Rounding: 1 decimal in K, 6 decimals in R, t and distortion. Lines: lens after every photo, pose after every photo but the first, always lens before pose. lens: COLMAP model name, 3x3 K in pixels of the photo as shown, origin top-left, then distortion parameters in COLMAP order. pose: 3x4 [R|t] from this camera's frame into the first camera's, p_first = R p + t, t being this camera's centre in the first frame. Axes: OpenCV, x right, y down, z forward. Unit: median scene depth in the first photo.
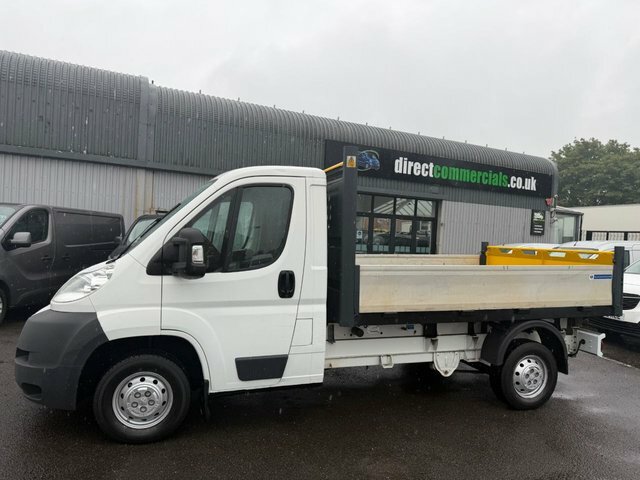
lens RADIAL K [[452.1, 0, 318.3], [0, 452.1, 242.1], [0, 0, 1]] dist [0.063686, -0.076641]
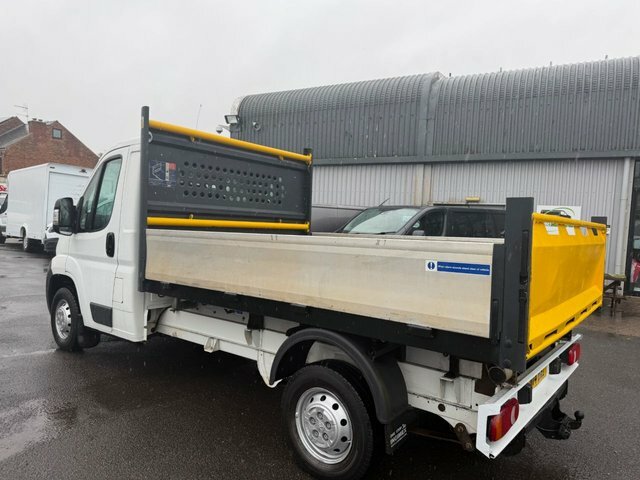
lens RADIAL K [[452.1, 0, 318.3], [0, 452.1, 242.1], [0, 0, 1]] dist [0.063686, -0.076641]
pose [[0.539639, 0.017489, -0.841715, 0.356783], [-0.028801, 0.999582, 0.002304, 0.021010], [0.841404, 0.022999, 0.539918, 0.251505]]
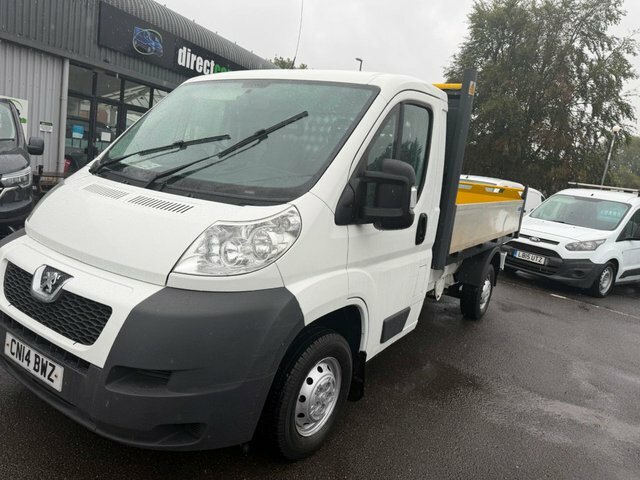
lens RADIAL K [[452.1, 0, 318.3], [0, 452.1, 242.1], [0, 0, 1]] dist [0.063686, -0.076641]
pose [[0.775754, -0.048603, 0.629161, -0.237132], [-0.087435, 0.979133, 0.183447, -0.007061], [-0.624948, -0.197321, 0.755317, 0.143216]]
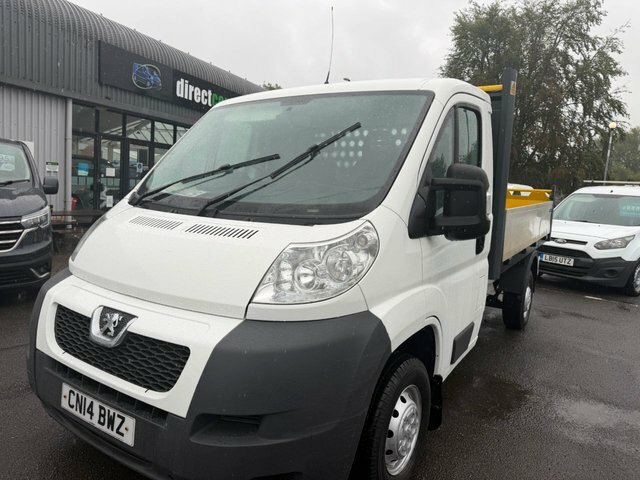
lens RADIAL K [[452.6, 0, 310.8], [0, 452.6, 234.9], [0, 0, 1]] dist [0.062833, -0.084848]
pose [[0.776985, -0.071302, 0.625468, -0.251802], [-0.010410, 0.991974, 0.126014, -0.003104], [-0.629433, -0.104422, 0.770007, 0.173206]]
